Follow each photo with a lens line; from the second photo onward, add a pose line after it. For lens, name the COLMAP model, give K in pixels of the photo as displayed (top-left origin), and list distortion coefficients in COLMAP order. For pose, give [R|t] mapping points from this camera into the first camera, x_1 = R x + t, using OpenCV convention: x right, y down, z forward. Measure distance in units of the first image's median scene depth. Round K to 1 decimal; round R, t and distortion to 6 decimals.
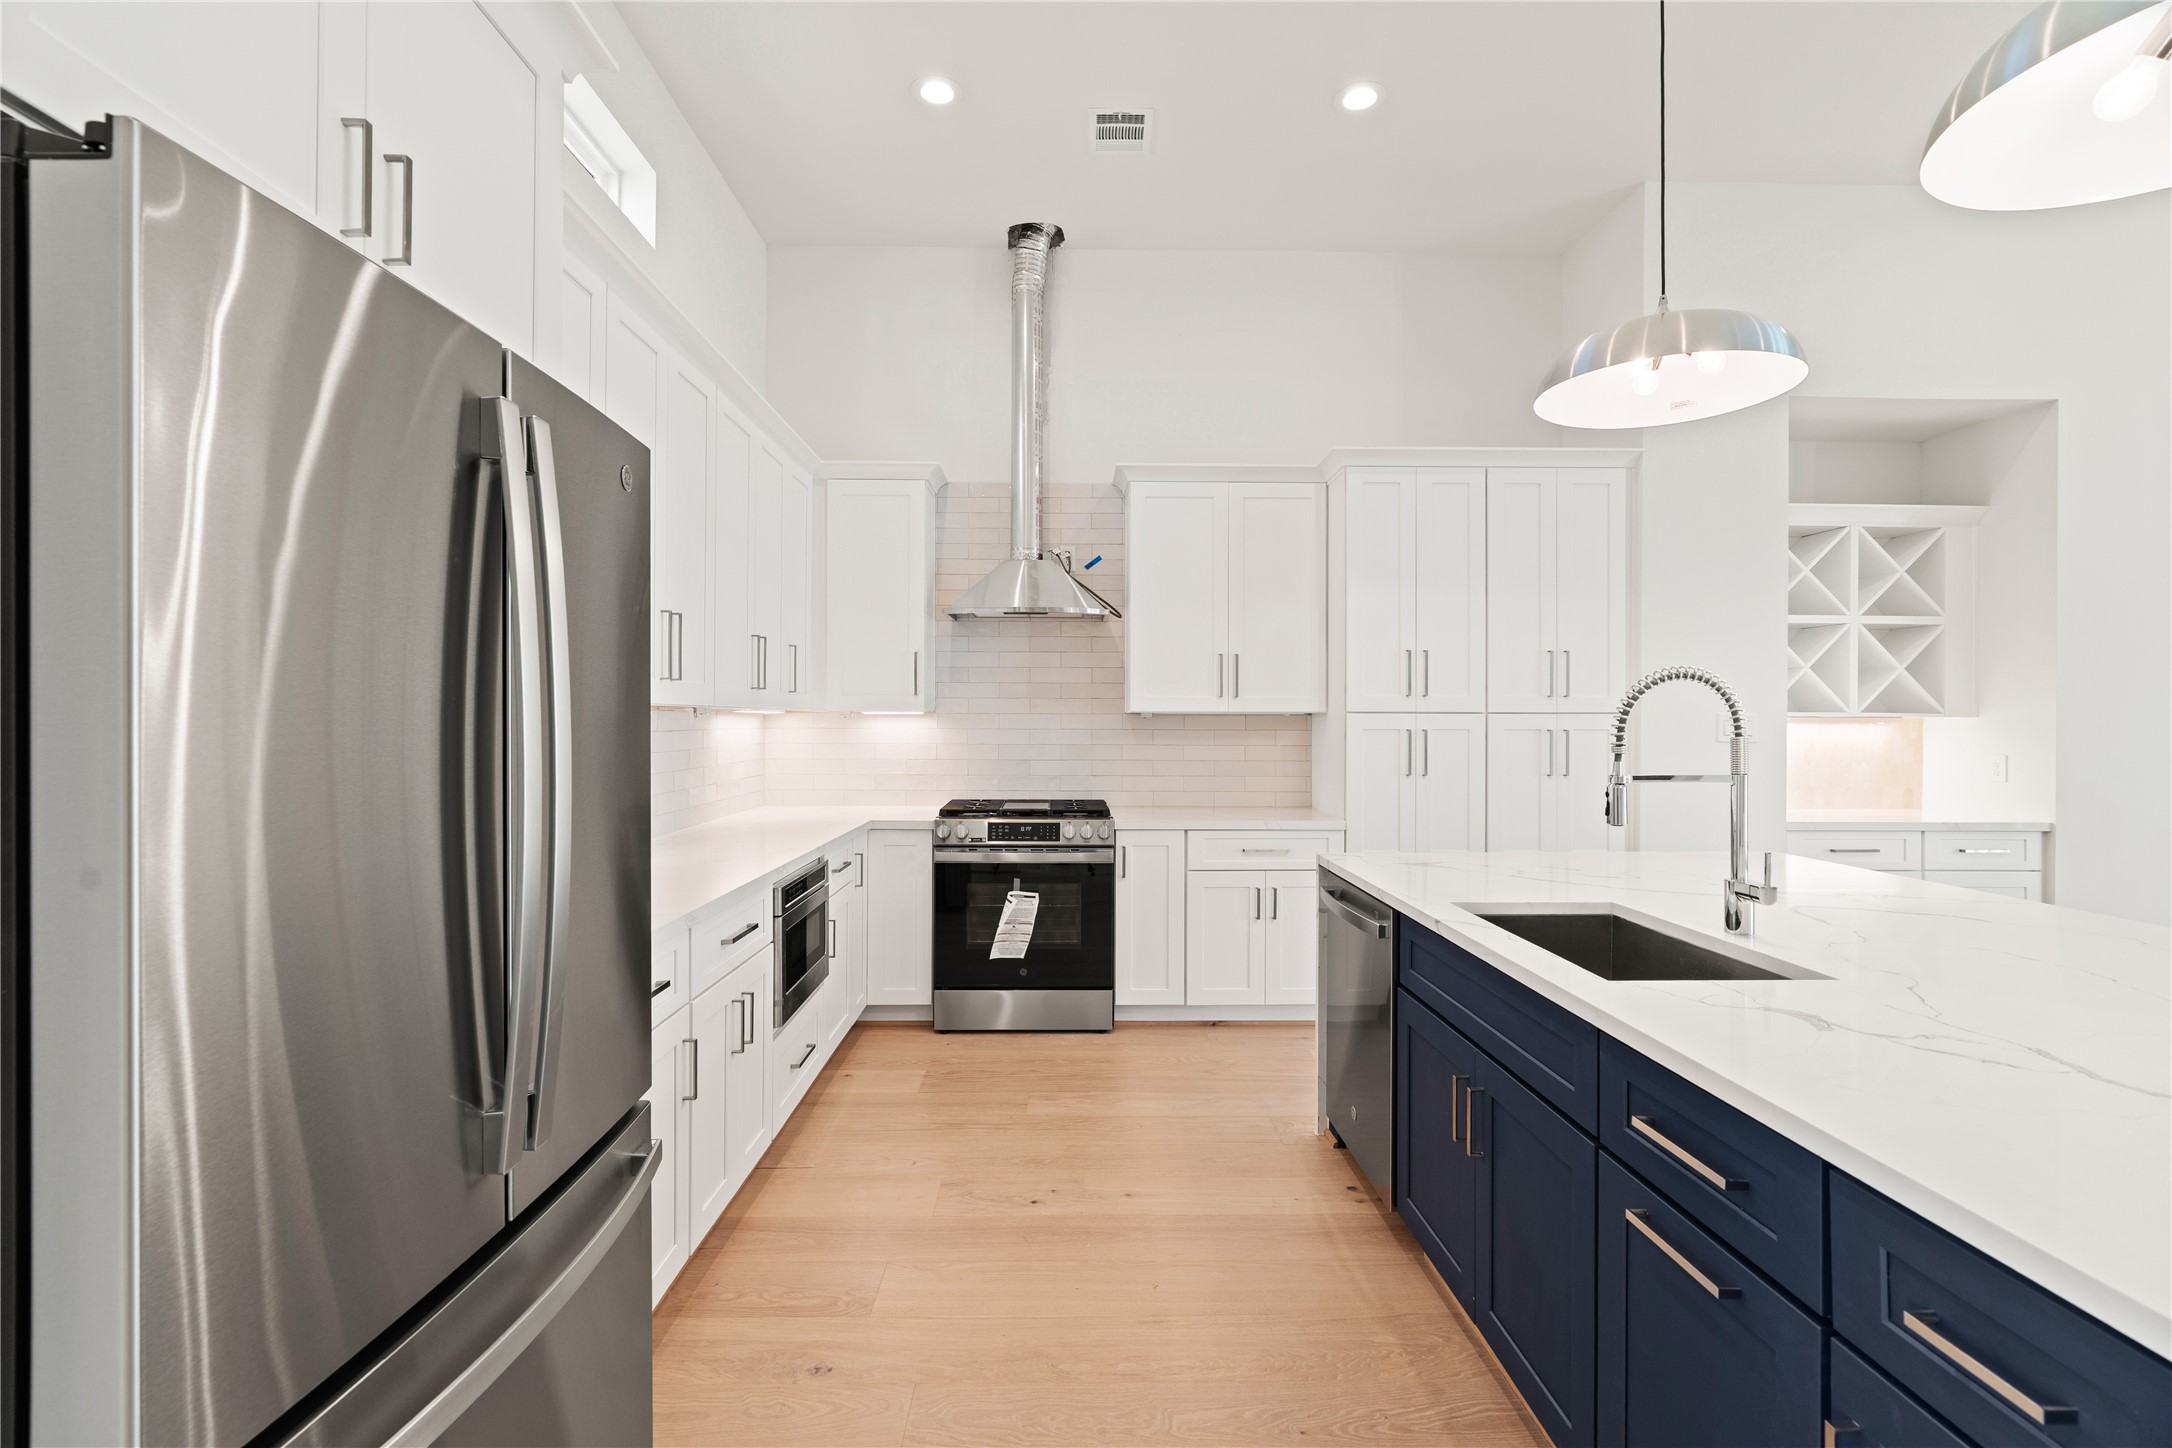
lens RADIAL K [[1004.7, 0, 1086.0], [0, 1004.7, 724.0], [0, 0, 1]] dist [-0.001294, -0.000011]
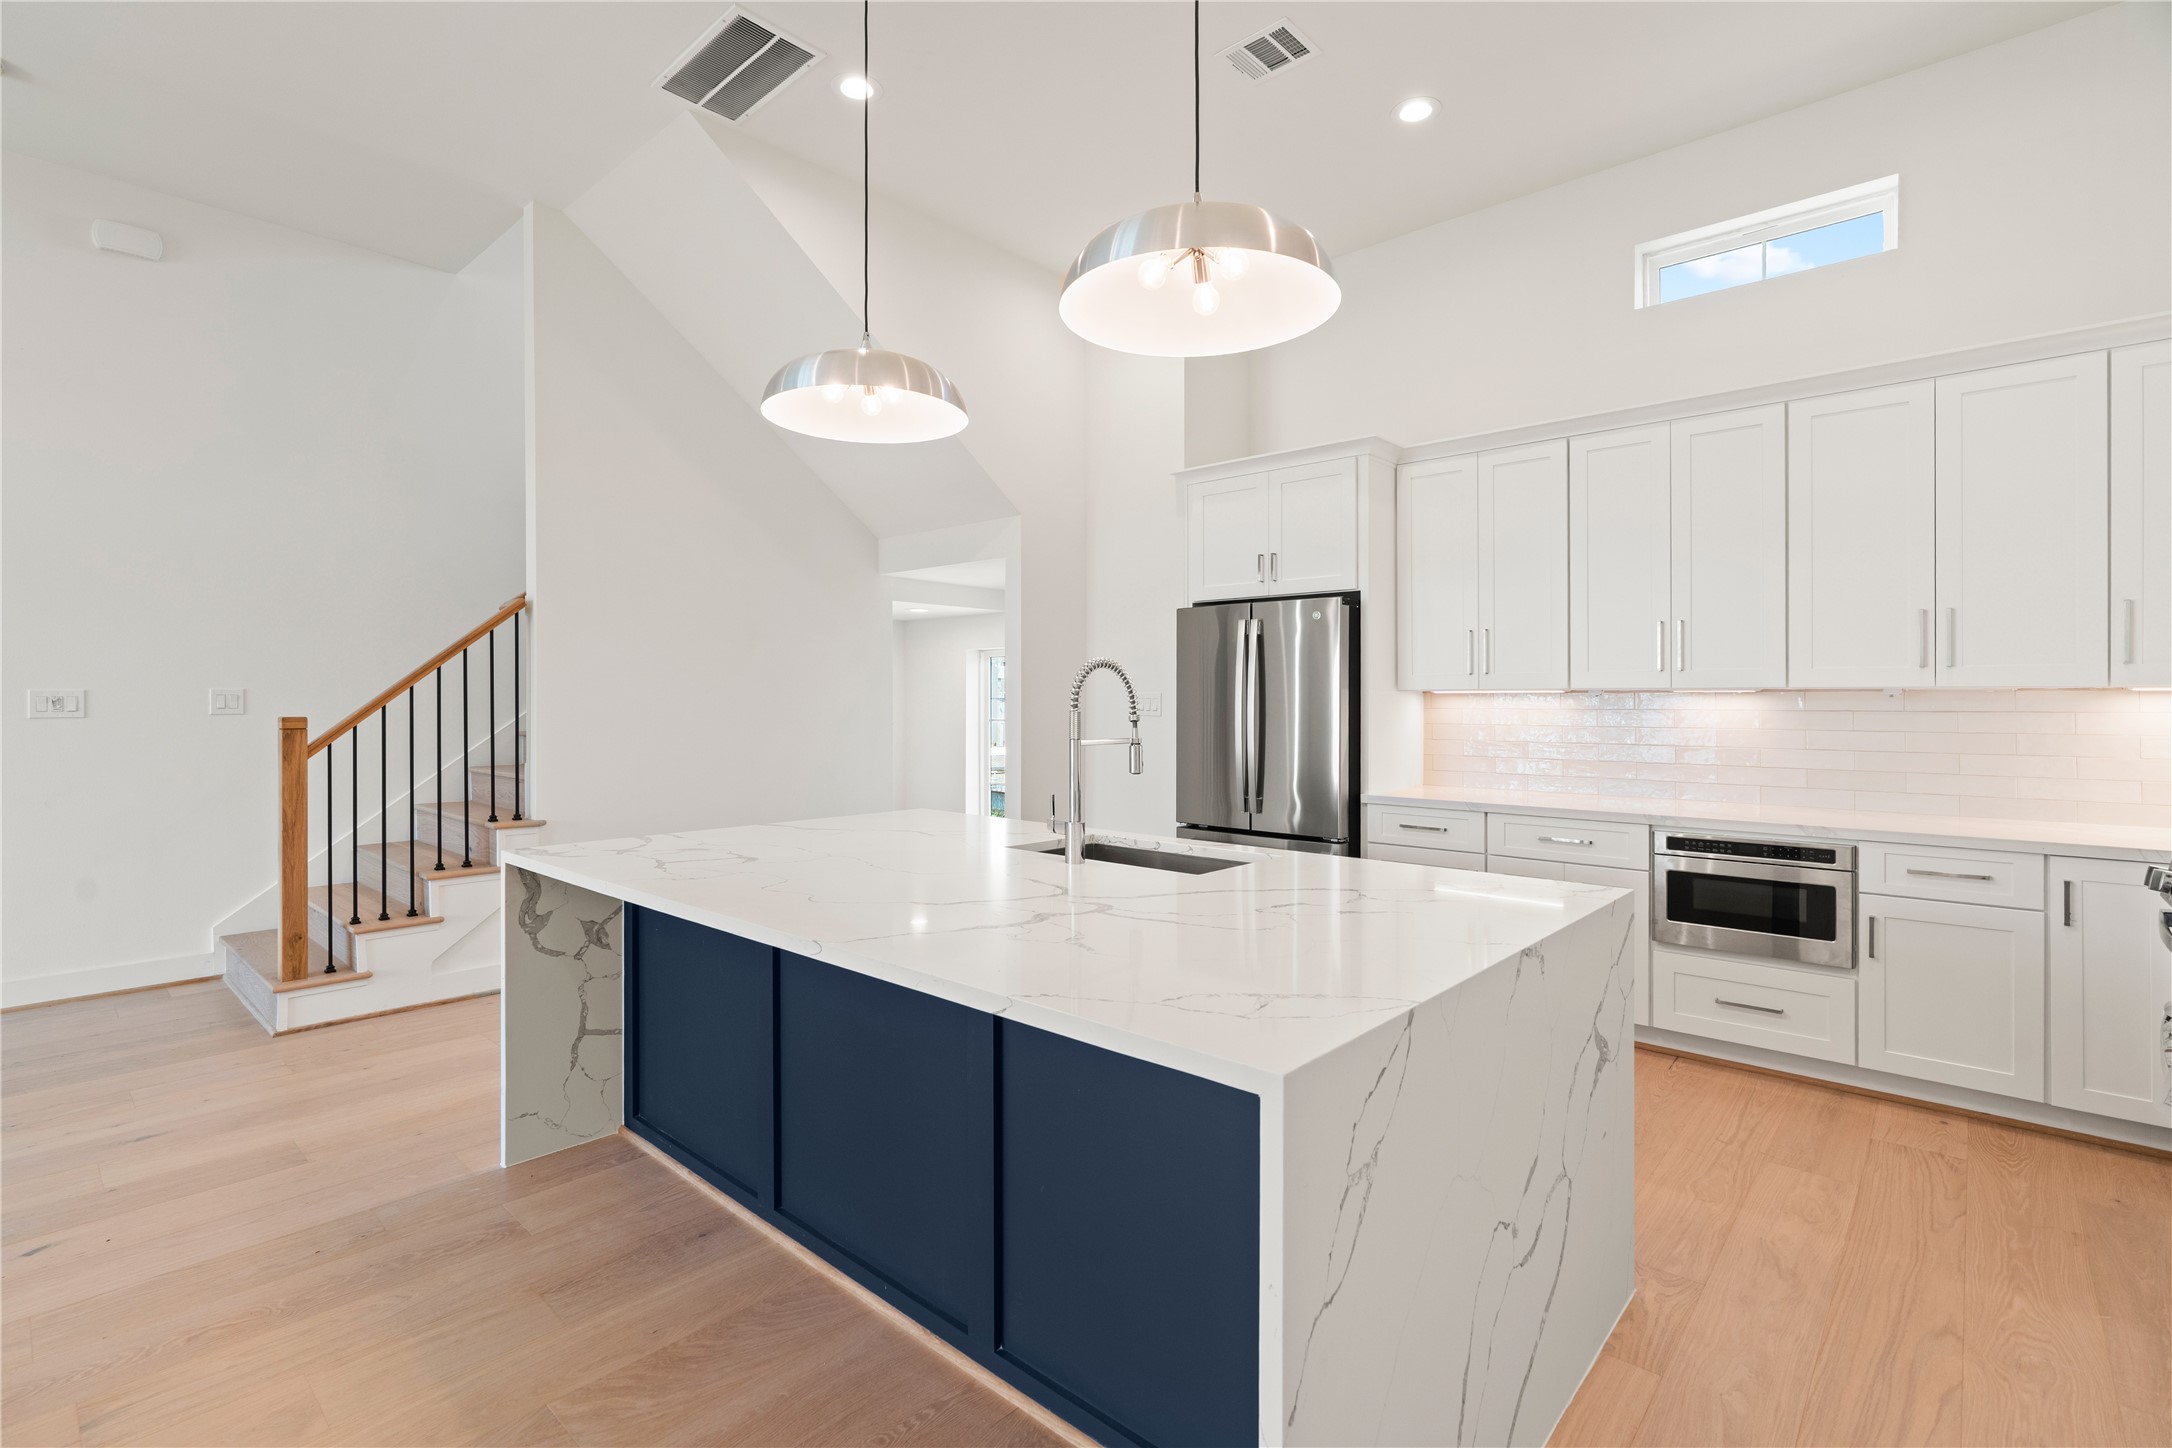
lens RADIAL K [[990.6, 0, 1095.7], [0, 990.6, 699.6], [0, 0, 1]] dist [-0.003425, -0.000227]
pose [[-0.678095, -0.002235, -0.734971, 0.705034], [-0.005045, 0.999986, 0.001613, -0.001656], [0.734957, 0.004802, -0.678097, 0.855555]]
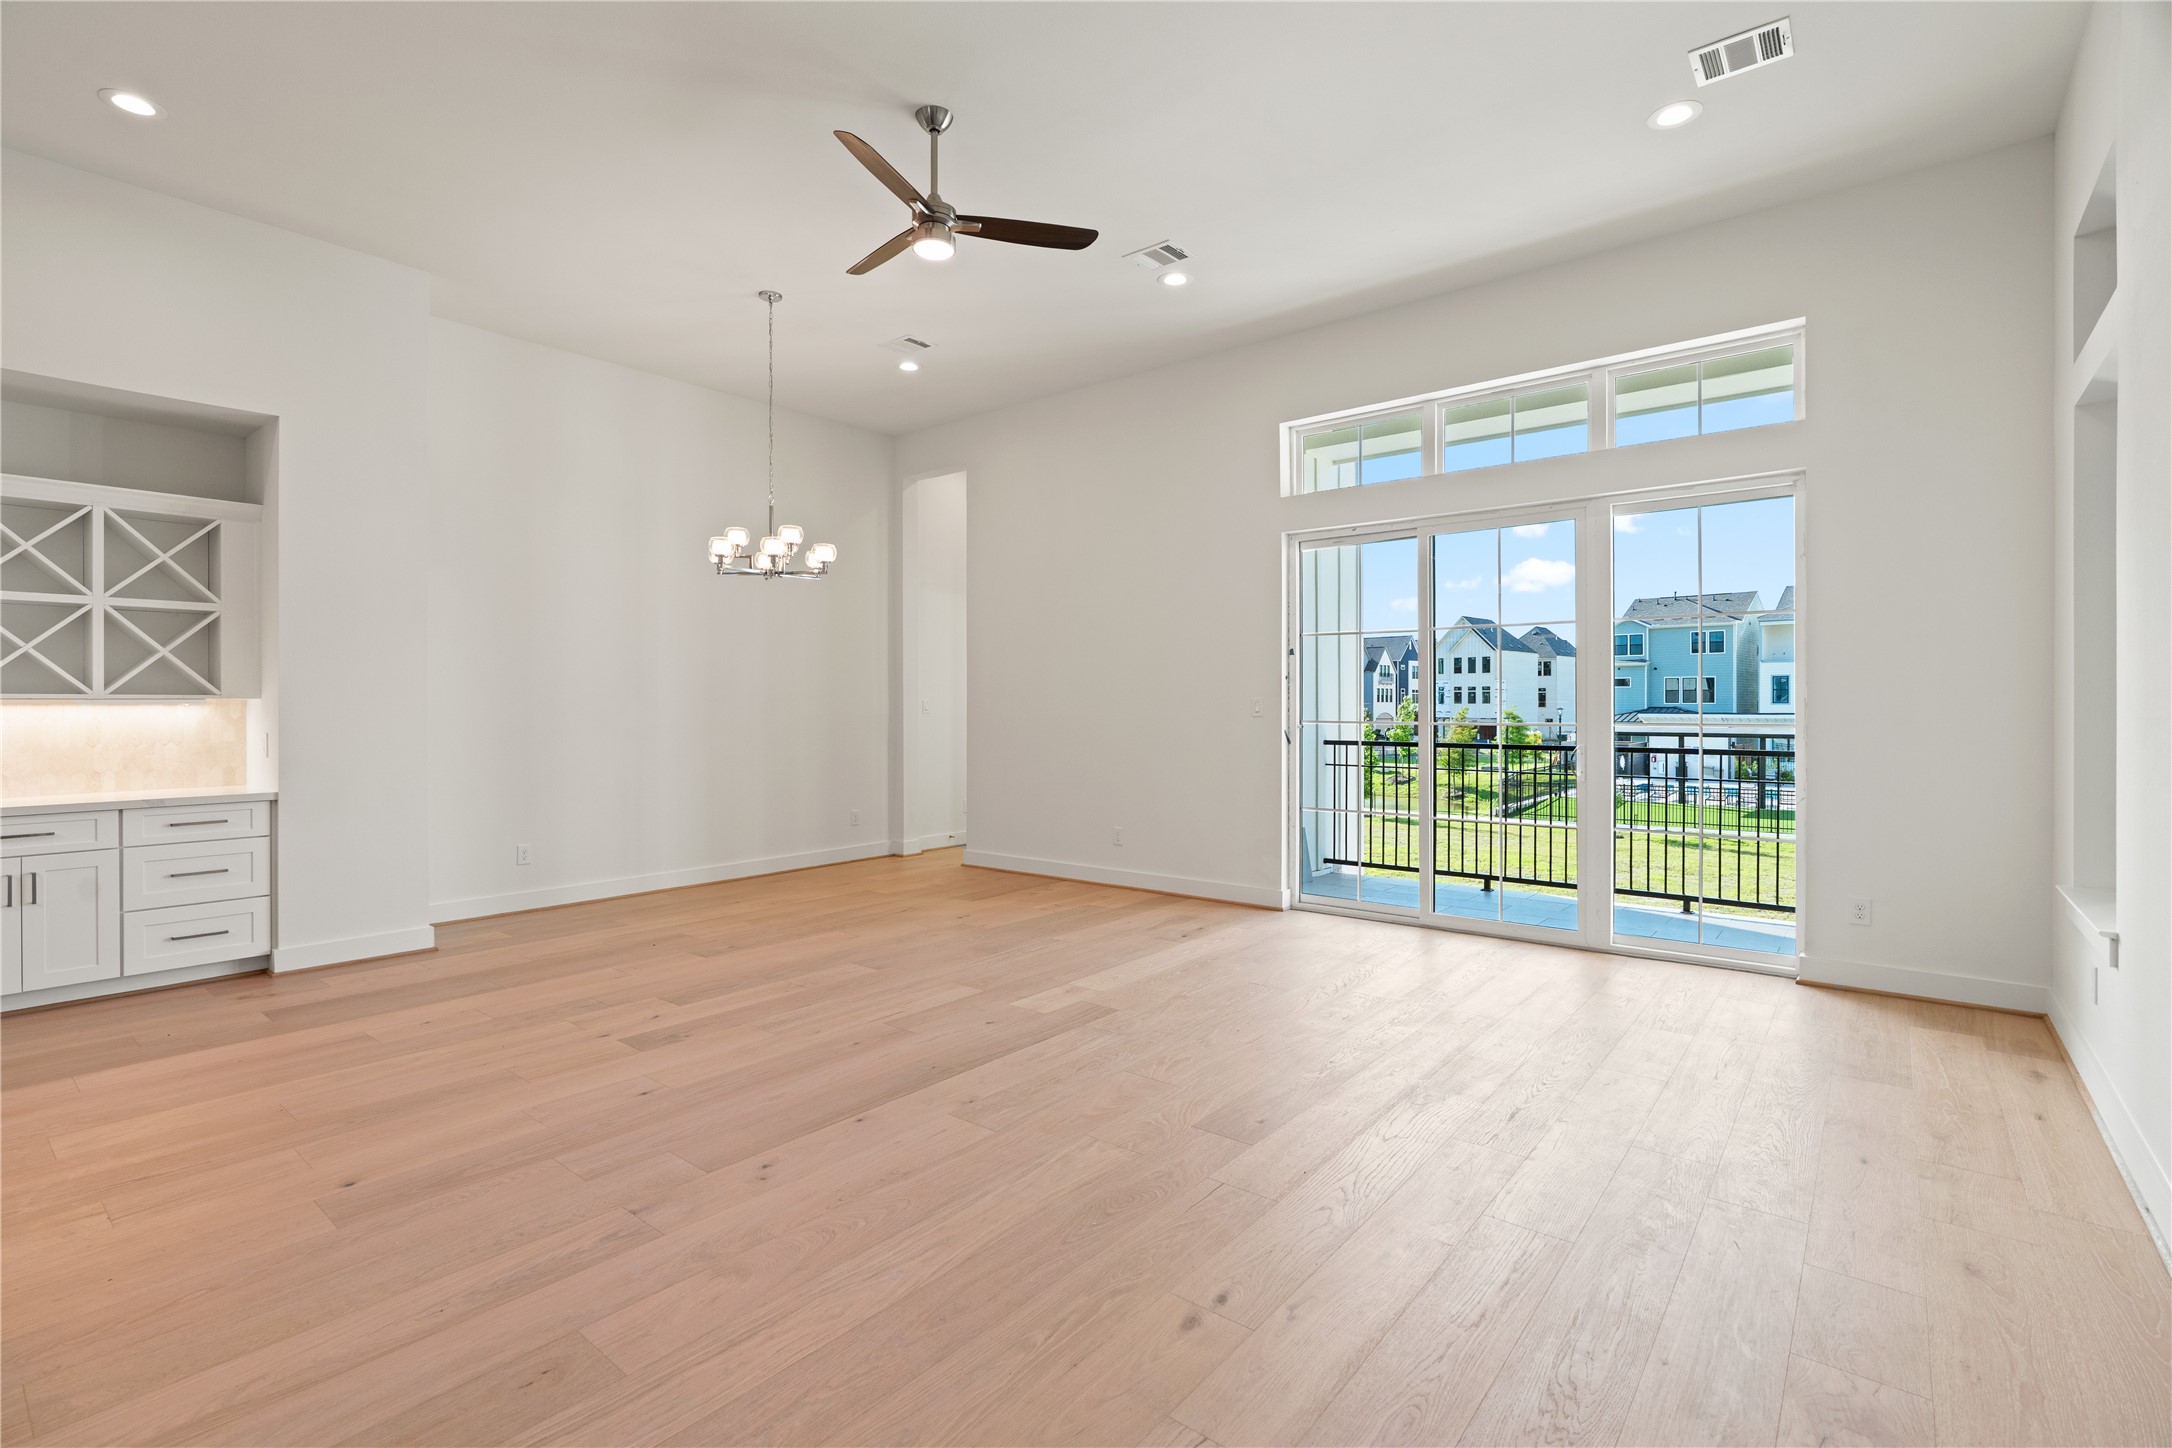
lens RADIAL K [[991.9, 0, 1080.4], [0, 991.9, 711.1], [0, 0, 1]] dist [-0.003452, -0.000368]
pose [[0.651072, -0.012646, 0.758911, 0.680366], [0.008768, 0.999920, 0.009140, 0.005261], [-0.758966, 0.000703, 0.651130, -0.388756]]
